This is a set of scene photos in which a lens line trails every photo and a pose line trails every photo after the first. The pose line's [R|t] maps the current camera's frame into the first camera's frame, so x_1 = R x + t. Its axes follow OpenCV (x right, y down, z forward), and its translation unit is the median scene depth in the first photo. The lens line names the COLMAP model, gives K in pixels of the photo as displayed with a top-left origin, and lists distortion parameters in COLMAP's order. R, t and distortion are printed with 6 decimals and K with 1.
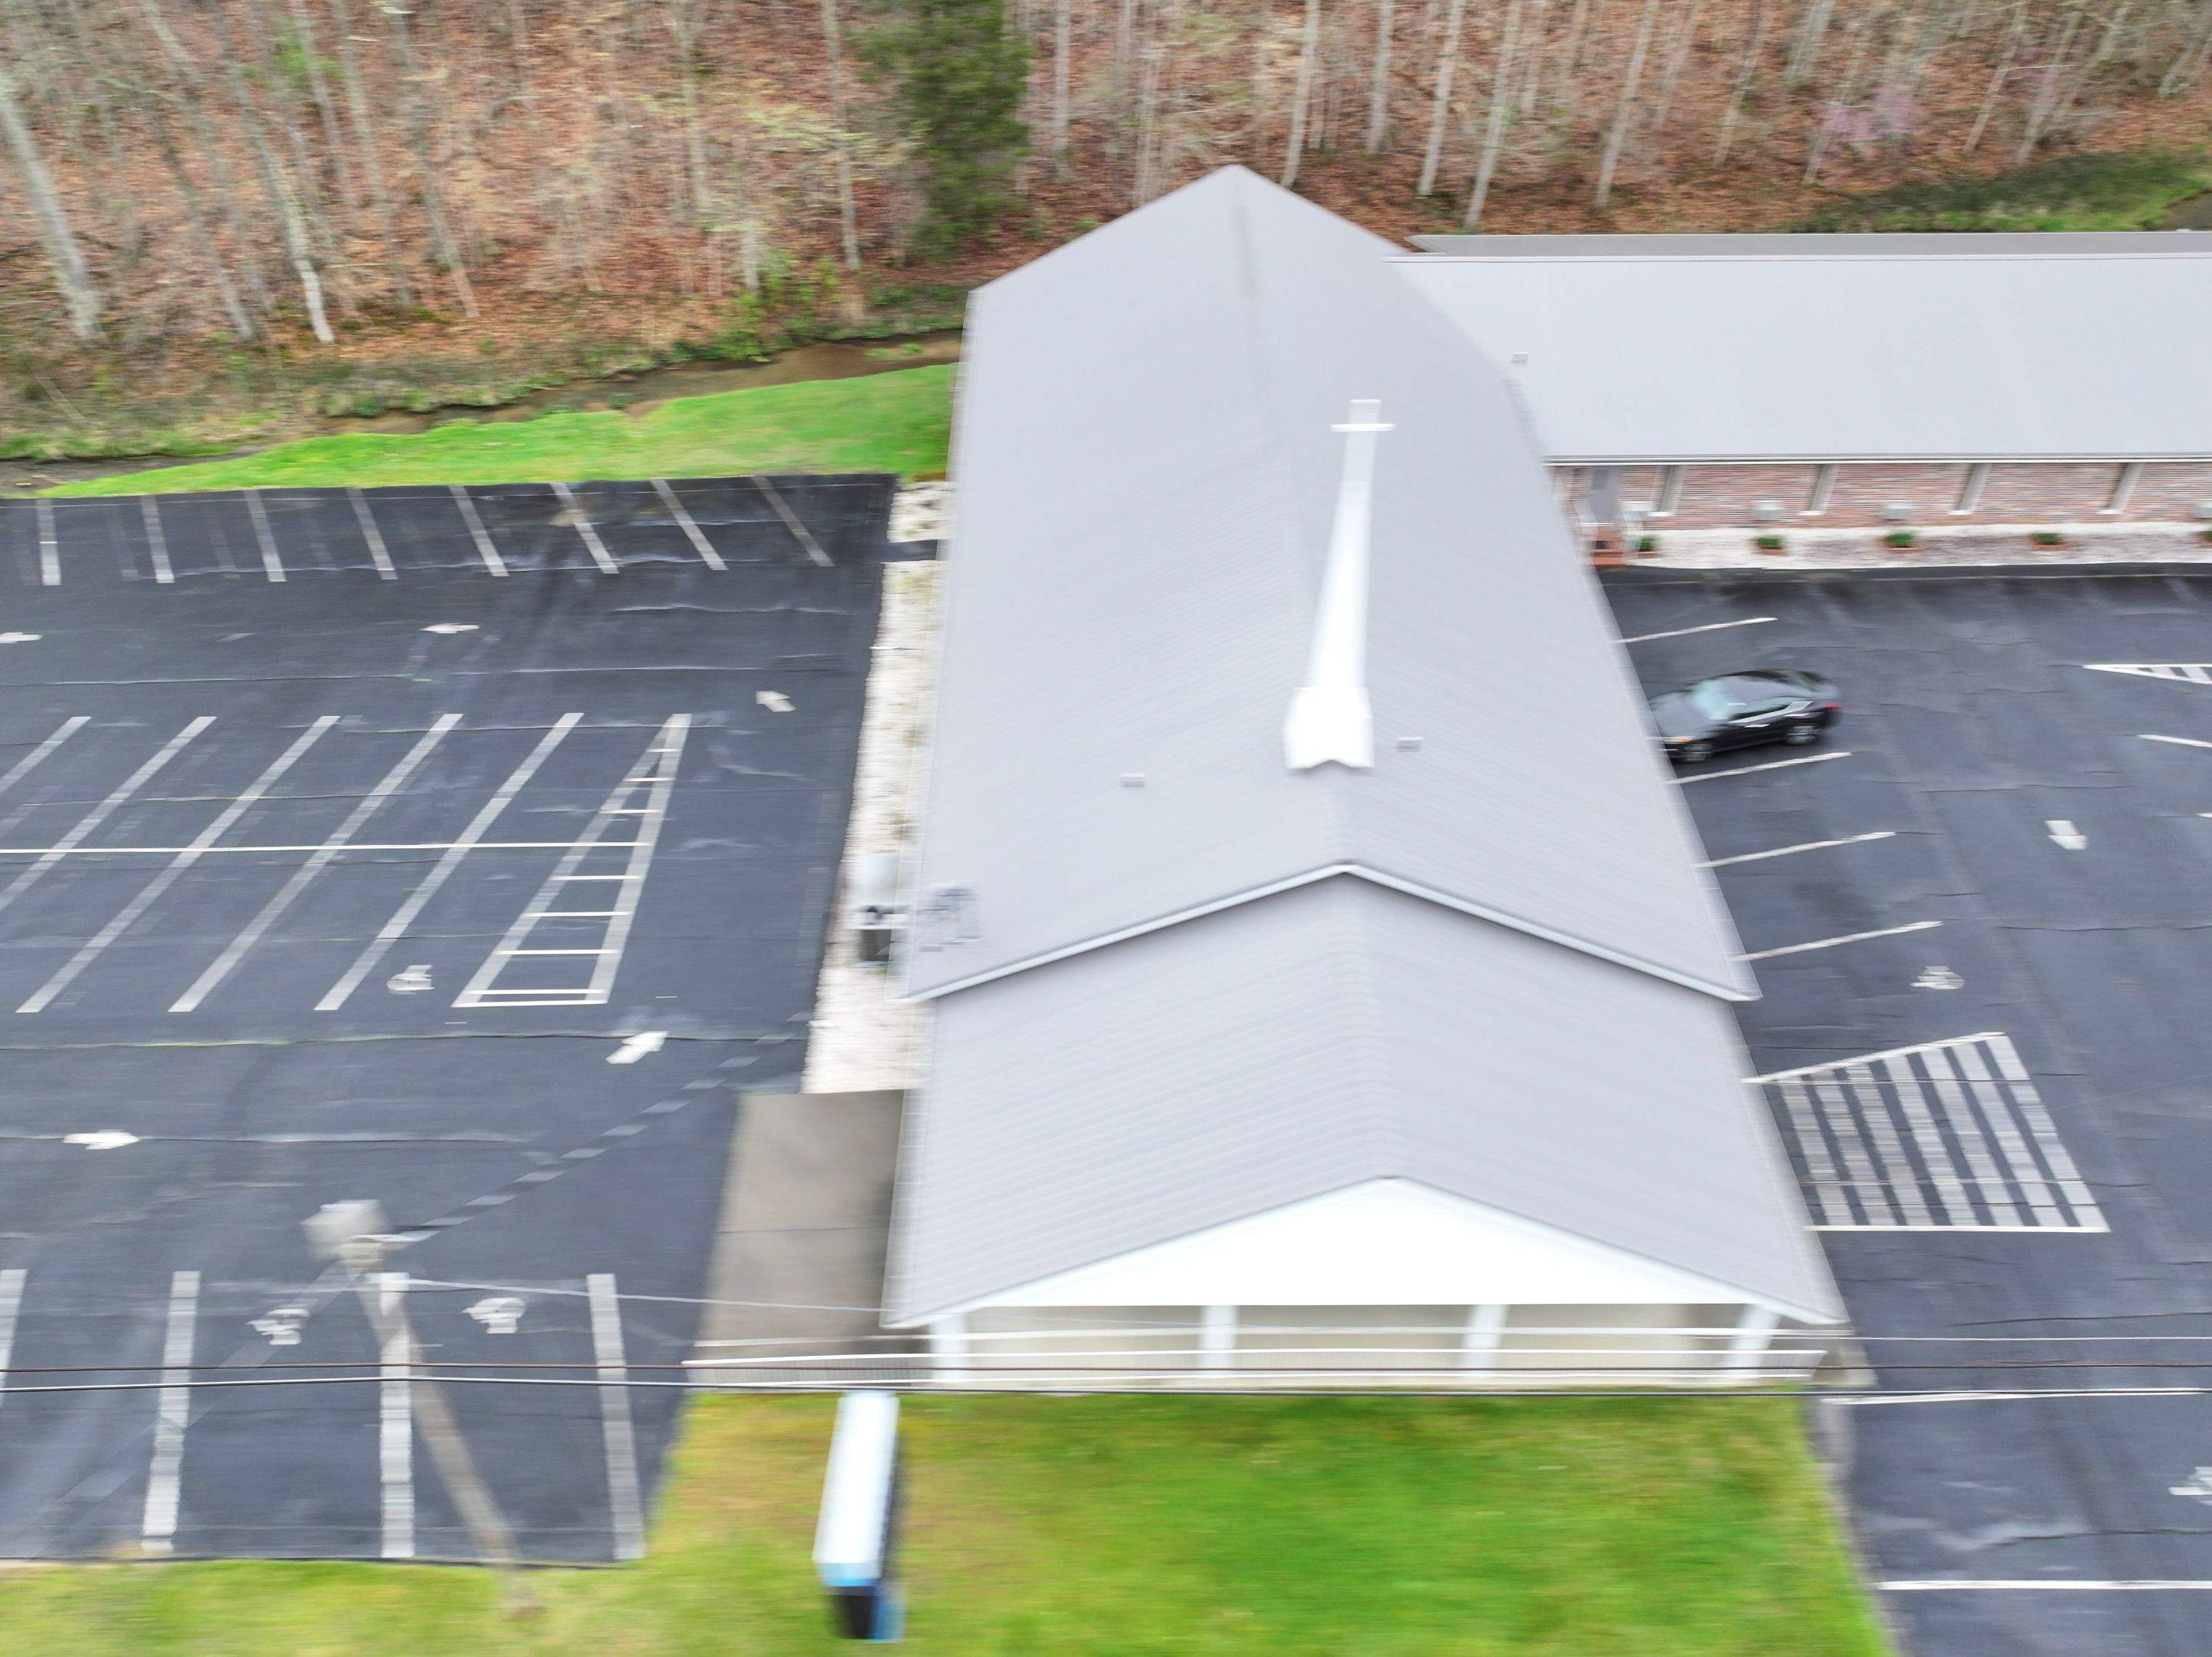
lens RADIAL K [[1780.6, 0, 1108.9], [0, 1780.6, 833.8], [0, 0, 1]] dist [0.009025, -0.000545]
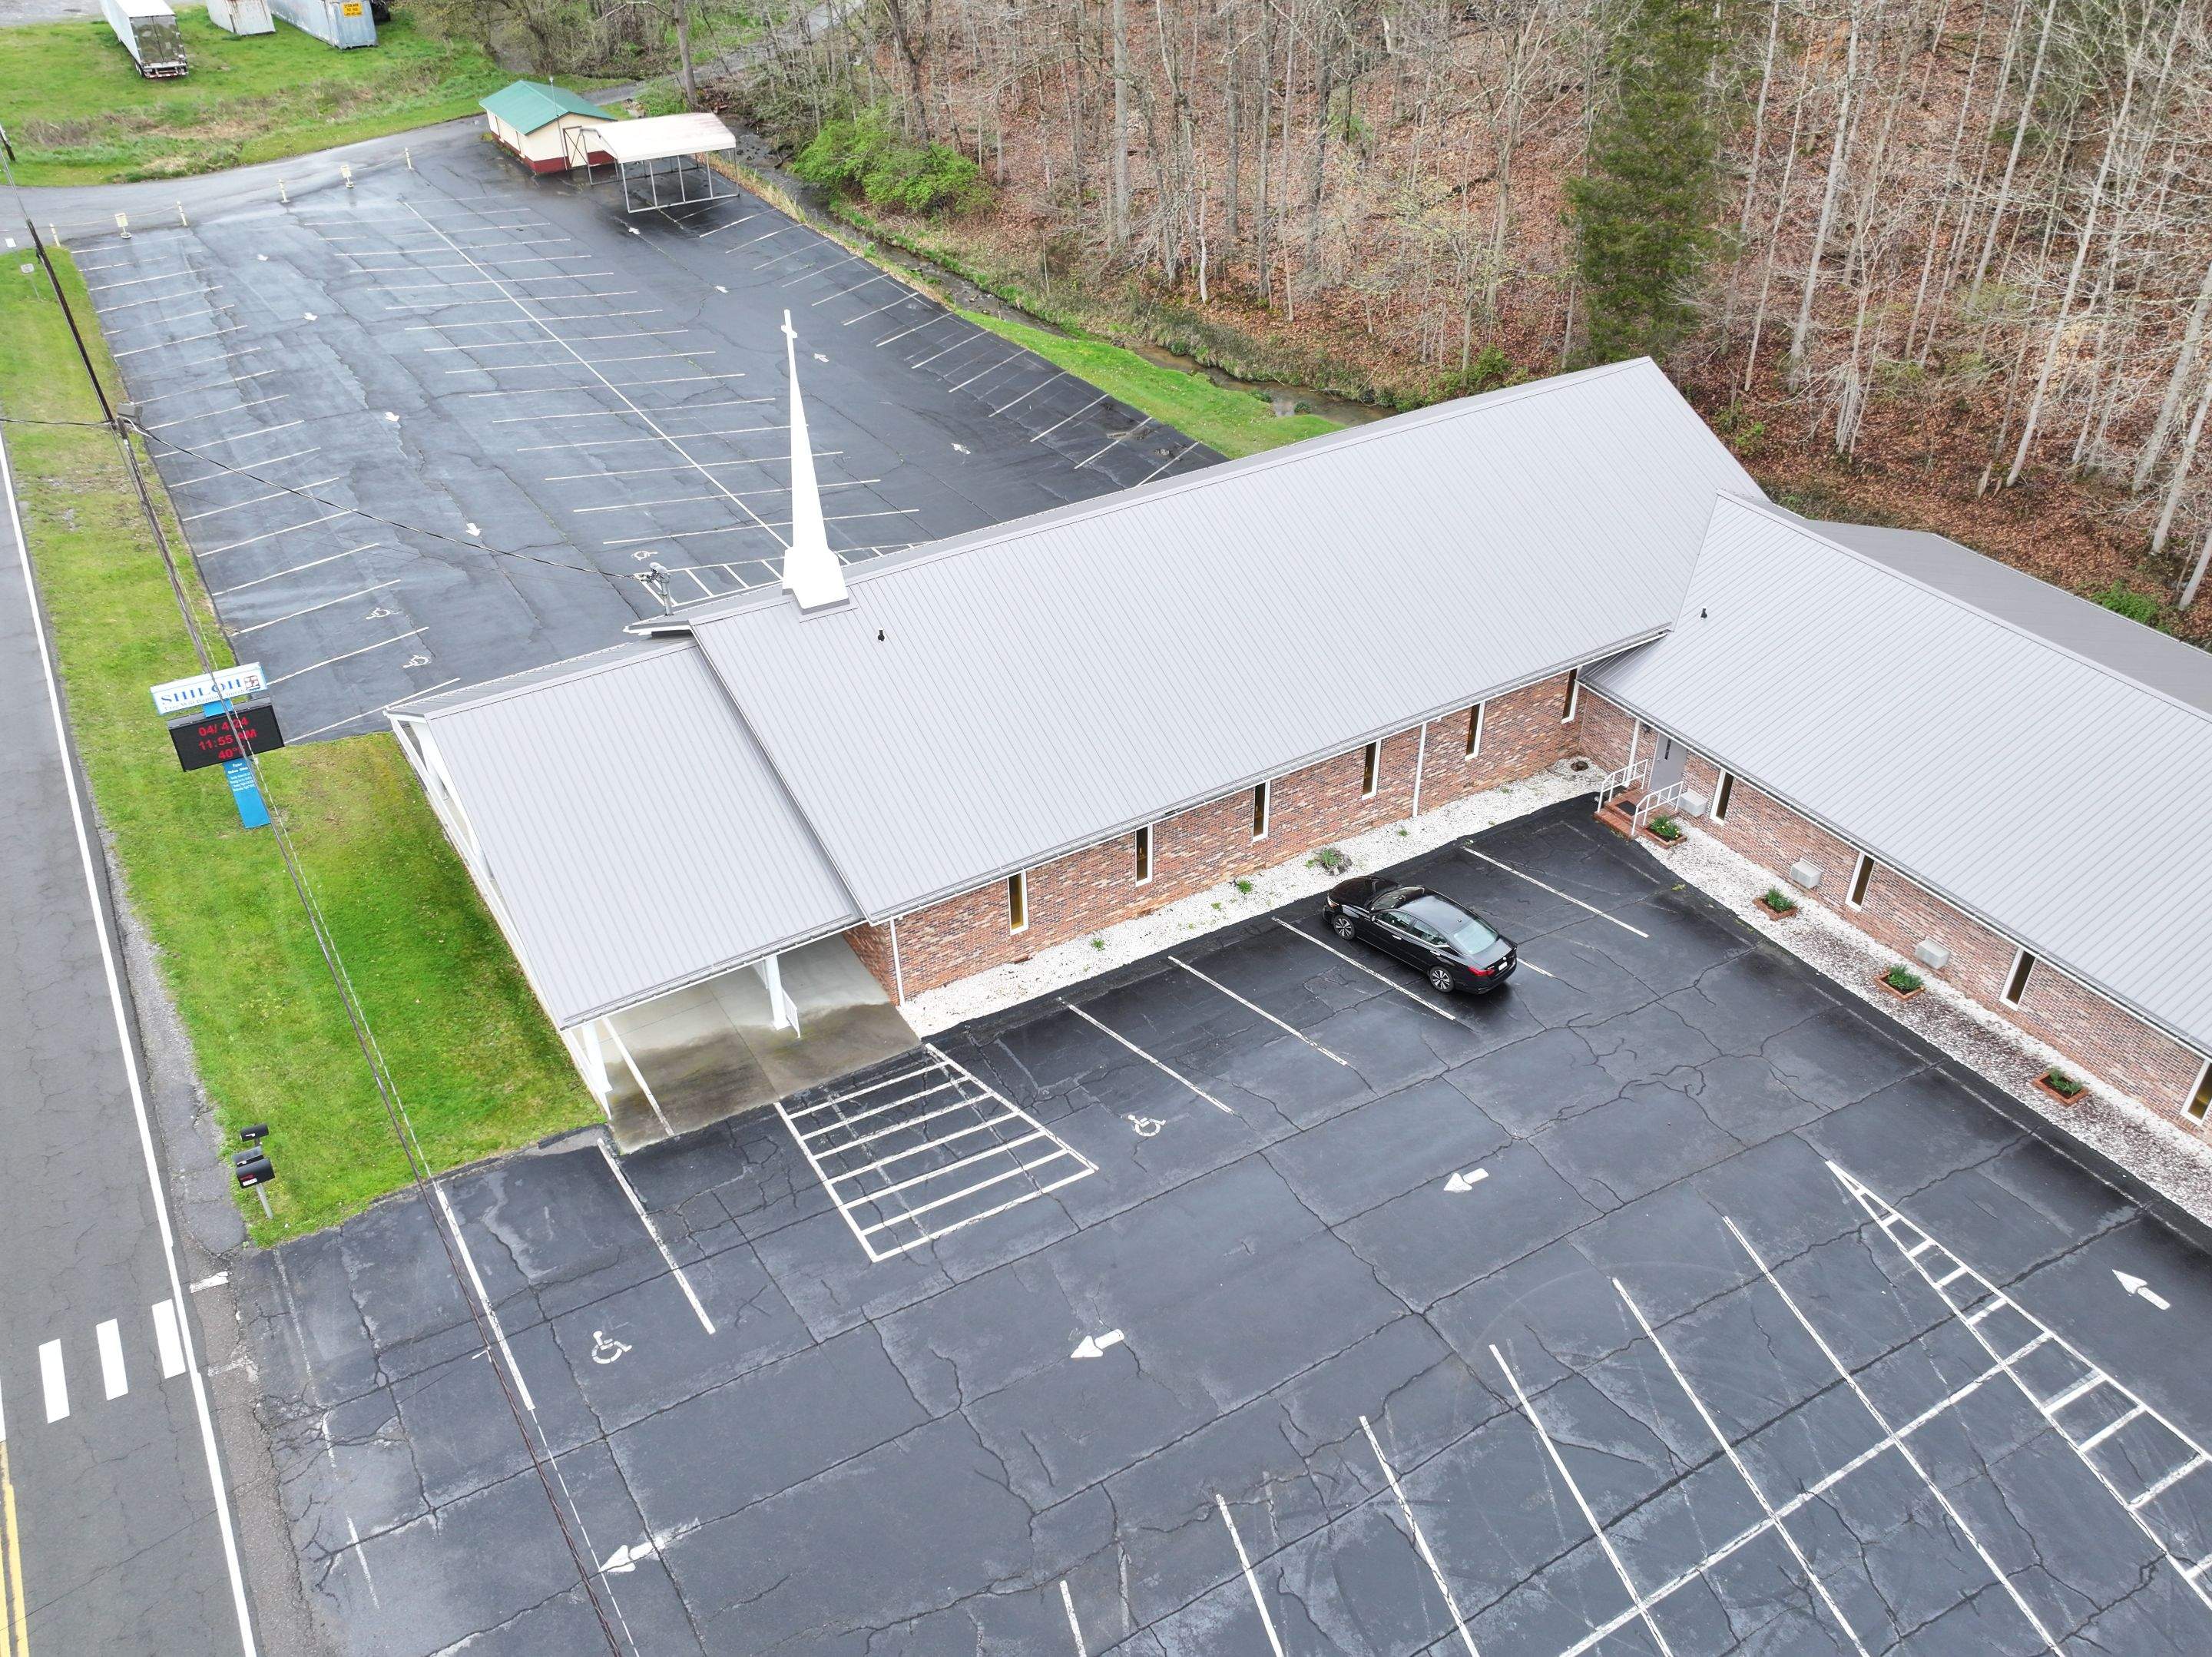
lens RADIAL K [[1780.6, 0, 1106.7], [0, 1780.6, 830.9], [0, 0, 1]] dist [0.009025, -0.000545]
pose [[0.520008, 0.488584, -0.700626, 0.781942], [-0.554367, 0.817072, 0.158334, -0.145816], [0.649822, 0.306069, 0.695739, 0.171035]]
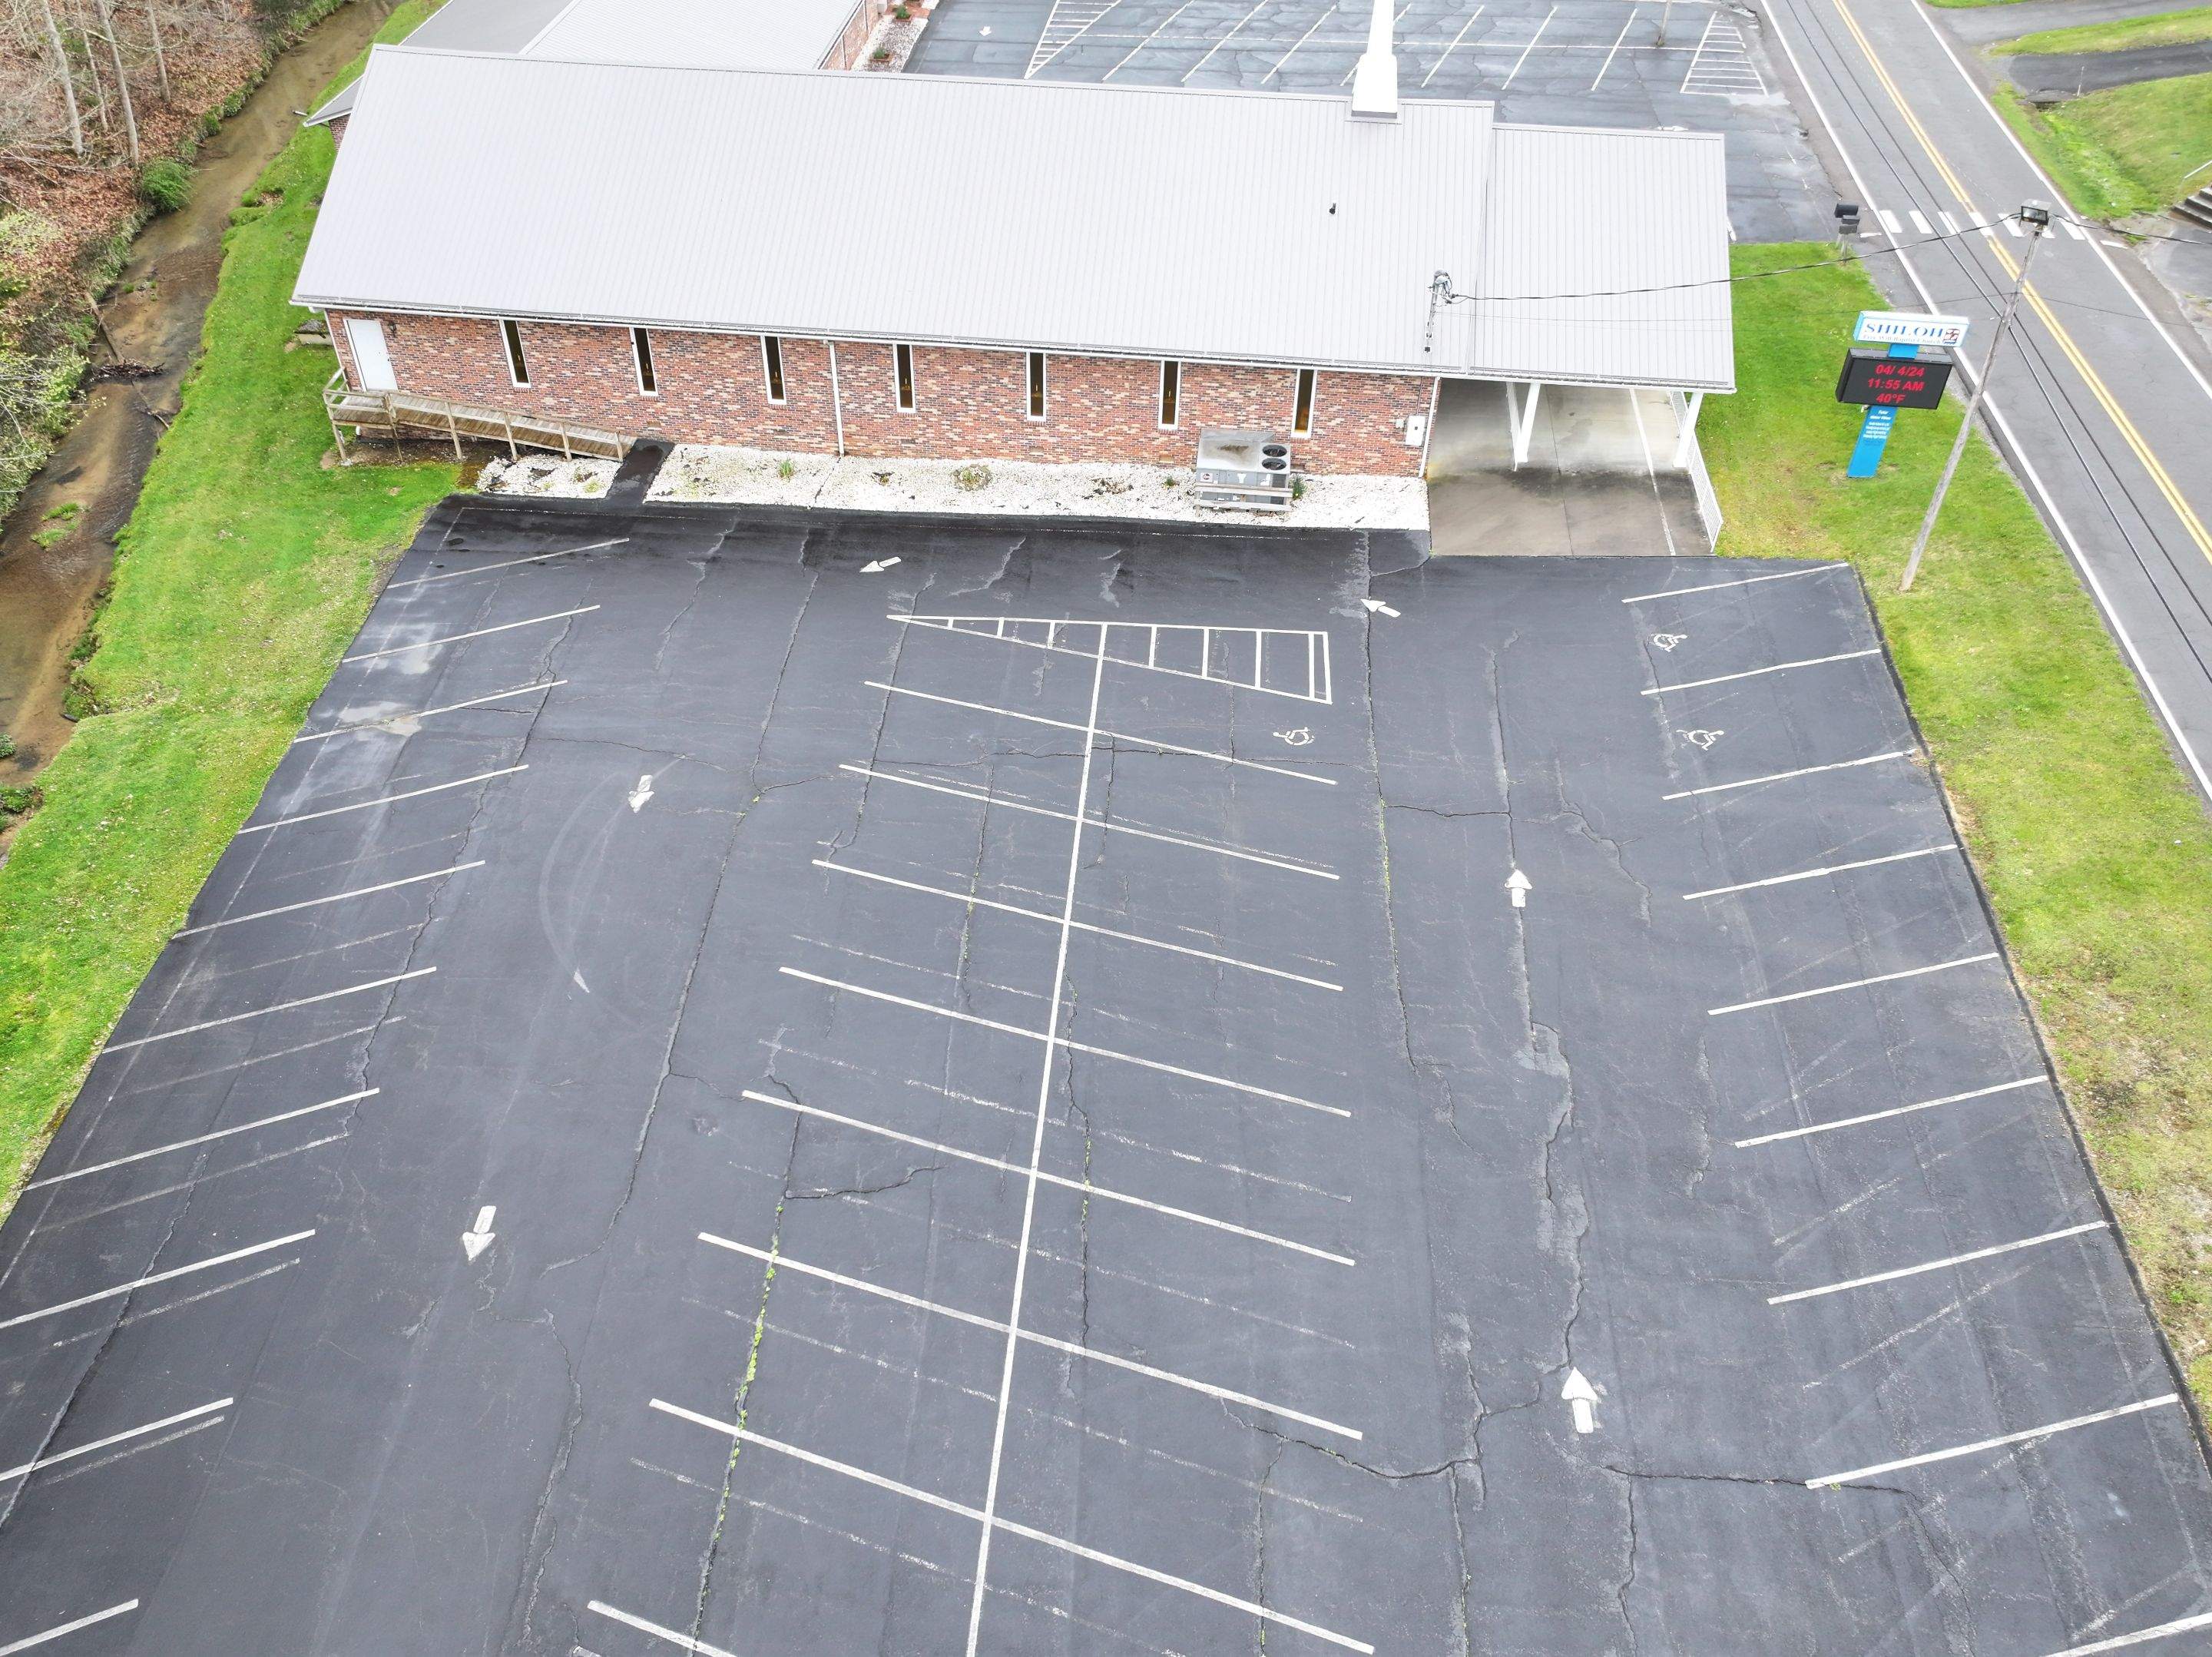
lens RADIAL K [[1780.6, 0, 1104.8], [0, 1780.6, 827.5], [0, 0, 1]] dist [0.009025, -0.000545]
pose [[0.098752, -0.651321, 0.752349, -0.889271], [0.638929, 0.621121, 0.453849, -0.309911], [-0.762901, 0.435879, 0.477485, 0.454051]]
